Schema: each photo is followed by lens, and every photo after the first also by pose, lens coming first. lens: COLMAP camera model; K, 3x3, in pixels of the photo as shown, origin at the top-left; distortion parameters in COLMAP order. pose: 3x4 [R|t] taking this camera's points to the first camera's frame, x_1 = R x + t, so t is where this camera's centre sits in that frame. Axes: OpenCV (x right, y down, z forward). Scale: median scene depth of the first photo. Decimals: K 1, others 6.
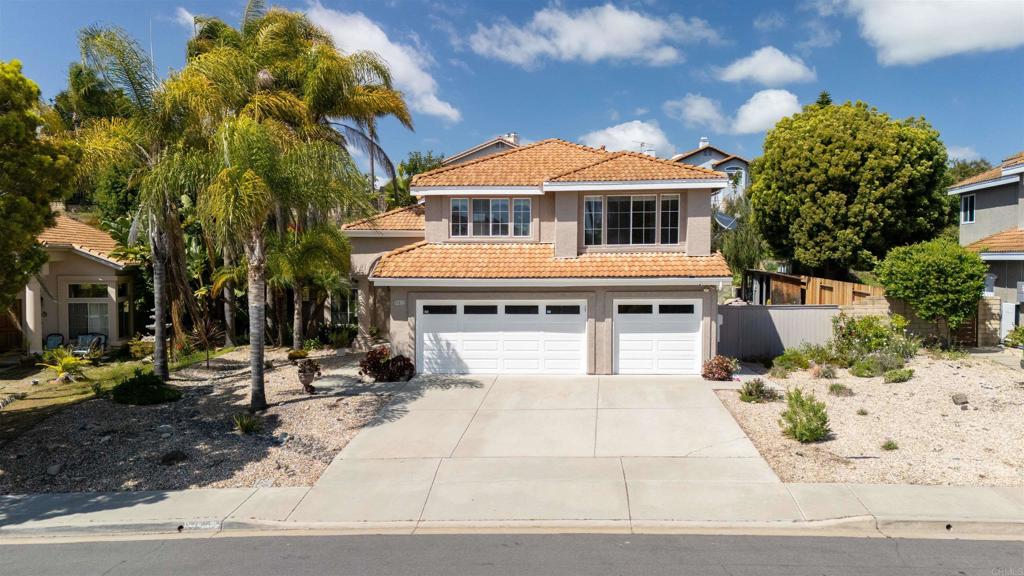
lens RADIAL K [[736.7, 0, 512.0], [0, 736.7, 288.0], [0, 0, 1]] dist [0.056593, -0.060819]
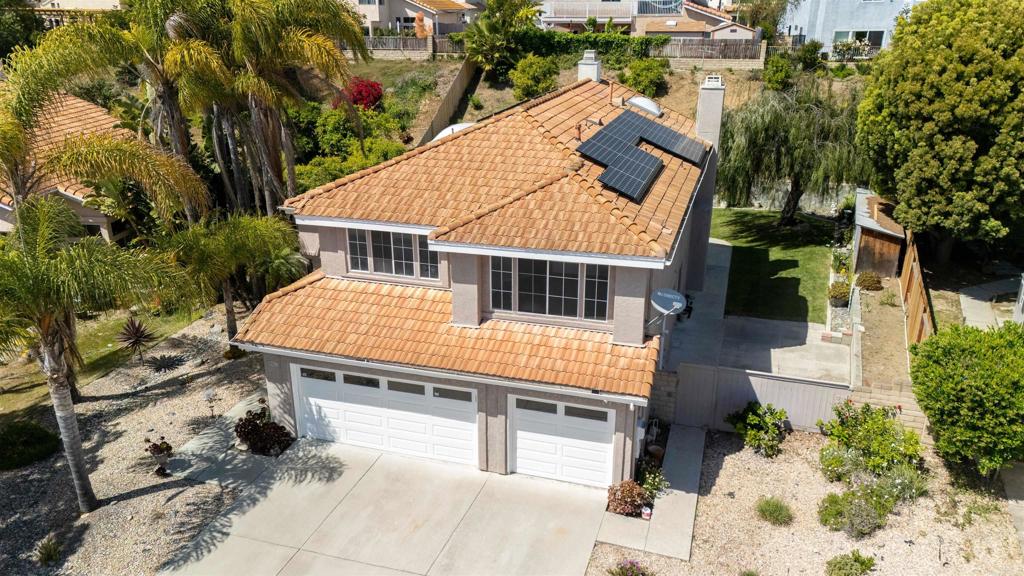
lens RADIAL K [[705.1, 0, 546.6], [0, 705.1, 258.9], [0, 0, 1]] dist [0.157130, -0.244117]
pose [[0.966821, 0.090042, -0.239059, 0.322985], [-0.008136, 0.946198, 0.323485, -0.344432], [0.255324, -0.310807, 0.915537, 0.325468]]
